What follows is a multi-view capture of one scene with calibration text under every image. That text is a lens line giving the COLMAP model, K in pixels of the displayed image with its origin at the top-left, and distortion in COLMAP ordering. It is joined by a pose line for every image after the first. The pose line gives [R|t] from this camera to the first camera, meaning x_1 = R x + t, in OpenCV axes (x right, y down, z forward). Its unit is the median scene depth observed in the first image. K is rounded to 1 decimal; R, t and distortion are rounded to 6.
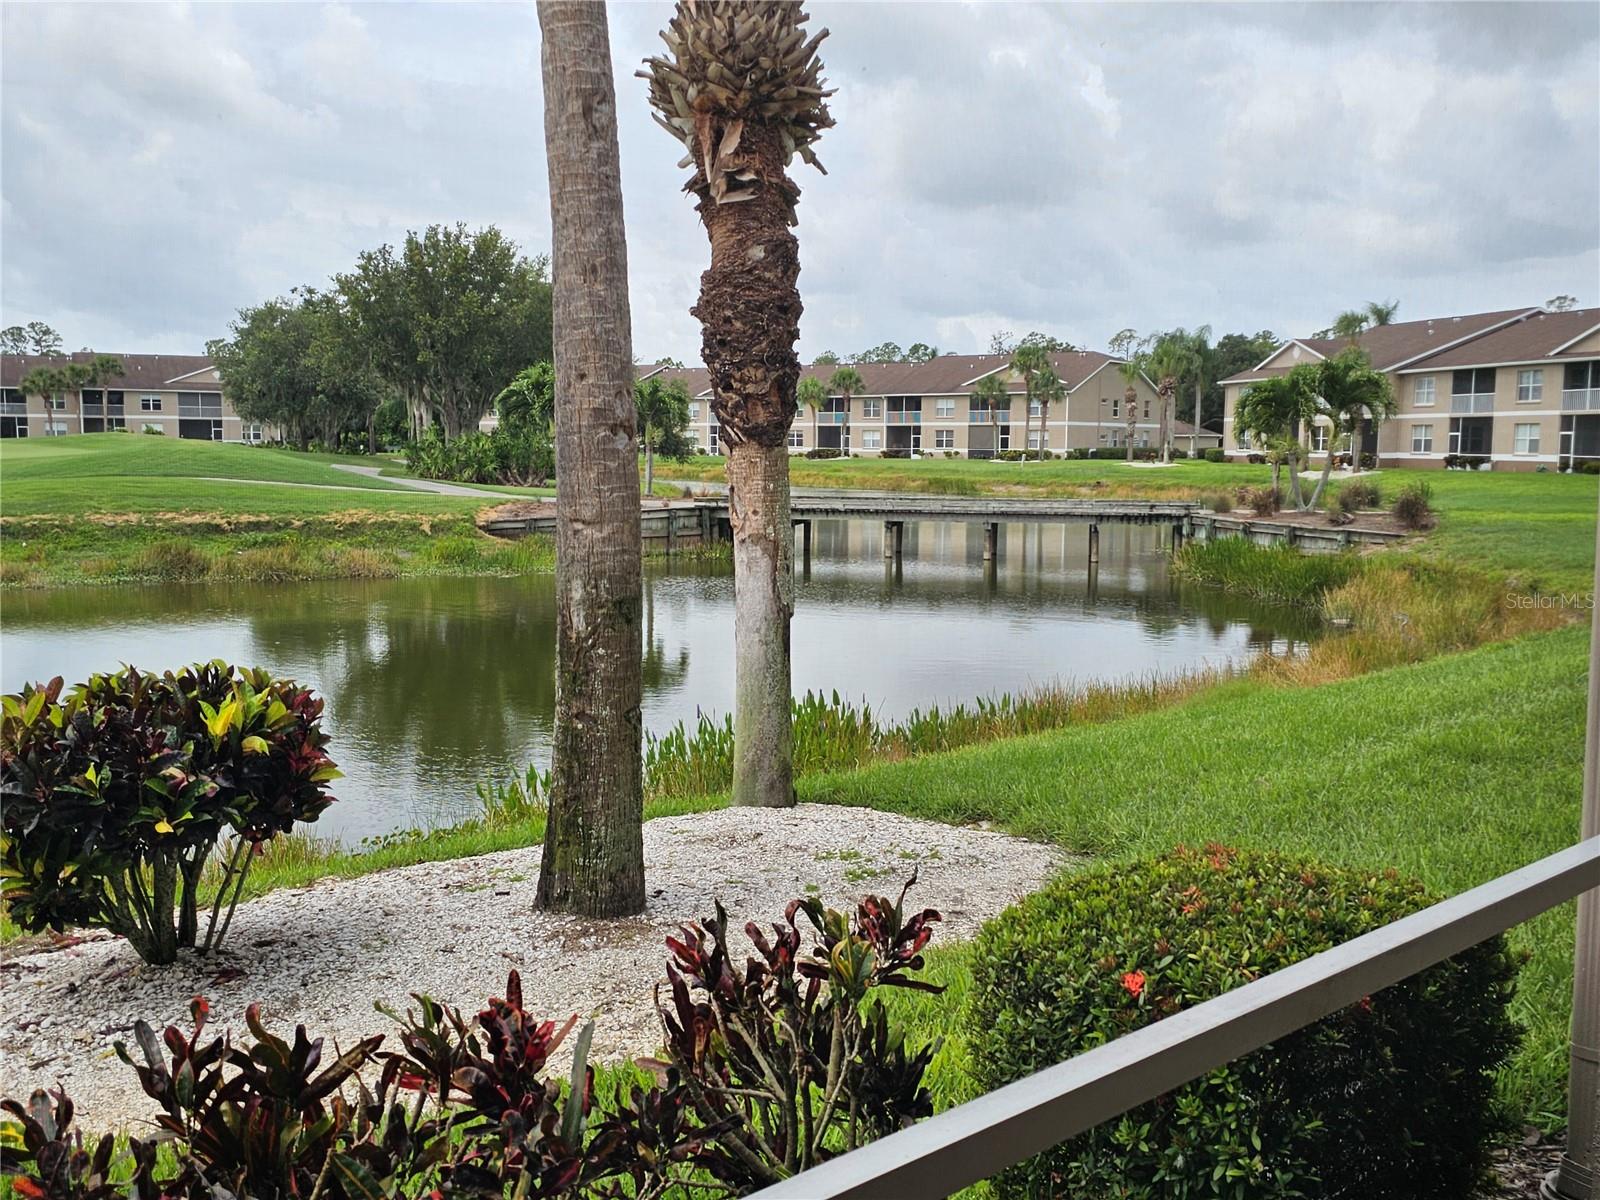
lens RADIAL K [[1529.2, 0, 793.7], [0, 1529.2, 599.2], [0, 0, 1]] dist [0.062088, 0.000000]
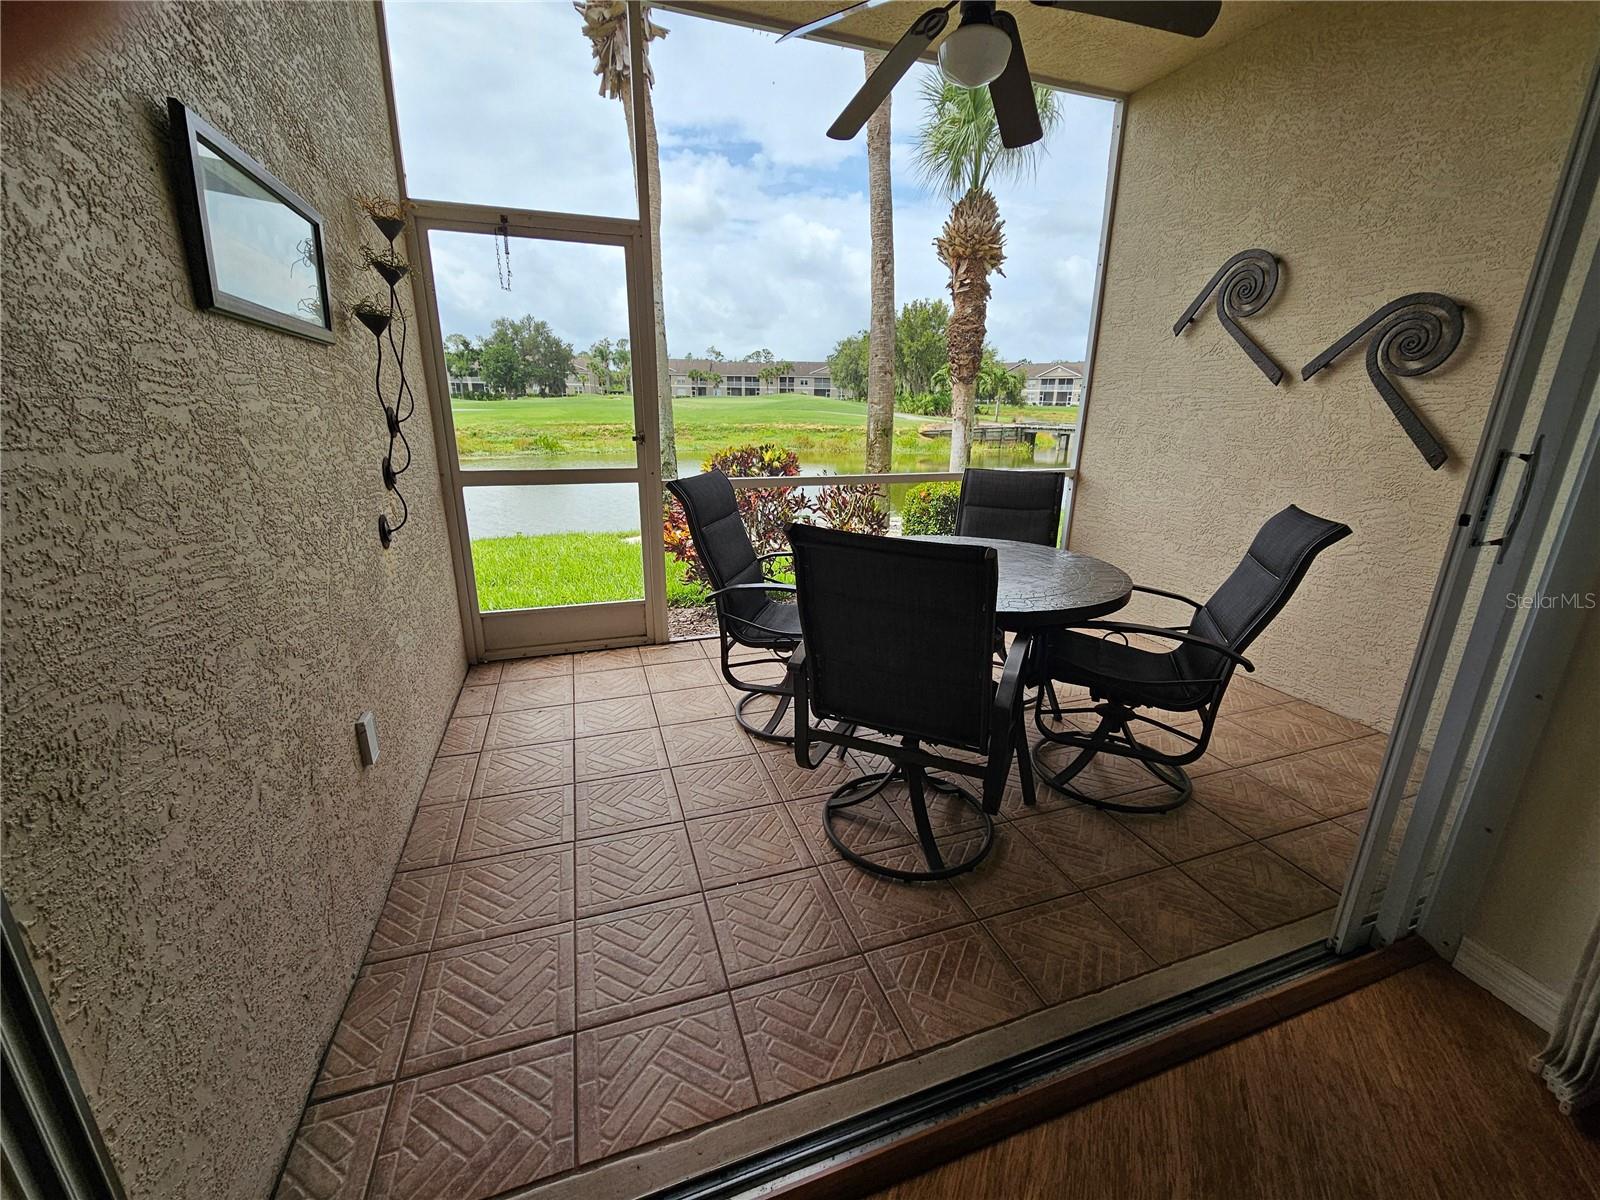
lens RADIAL K [[657.7, 0, 808.7], [0, 657.7, 596.6], [0, 0, 1]] dist [0.000536, -0.000392]
pose [[0.925782, 0.117009, -0.359495, 0.188649], [-0.047609, 0.979412, 0.196176, 0.056335], [0.375048, -0.164501, 0.912293, -0.257945]]
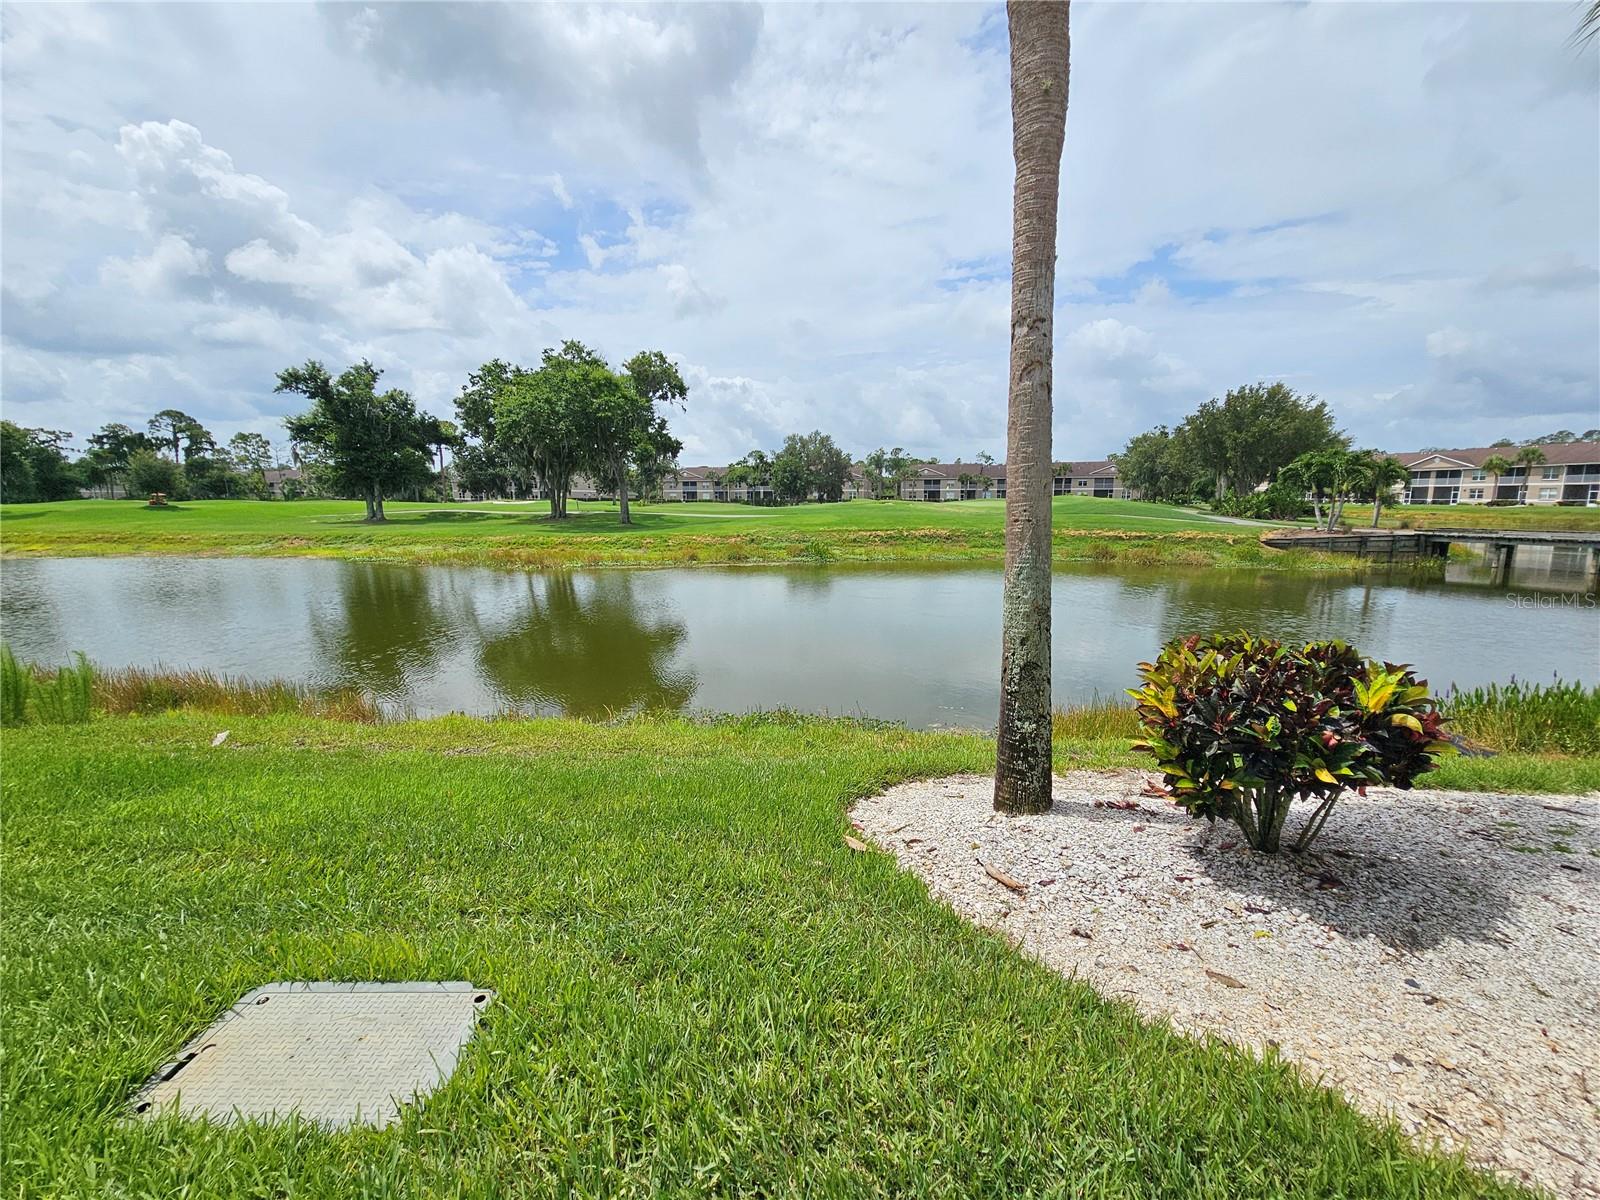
lens RADIAL K [[657.7, 0, 811.5], [0, 657.7, 591.9], [0, 0, 1]] dist [0.000536, -0.000392]
pose [[0.716419, 0.091370, -0.691661, -0.204581], [-0.065498, 0.995817, 0.063707, -0.005055], [0.694589, -0.000339, 0.719407, 0.190523]]
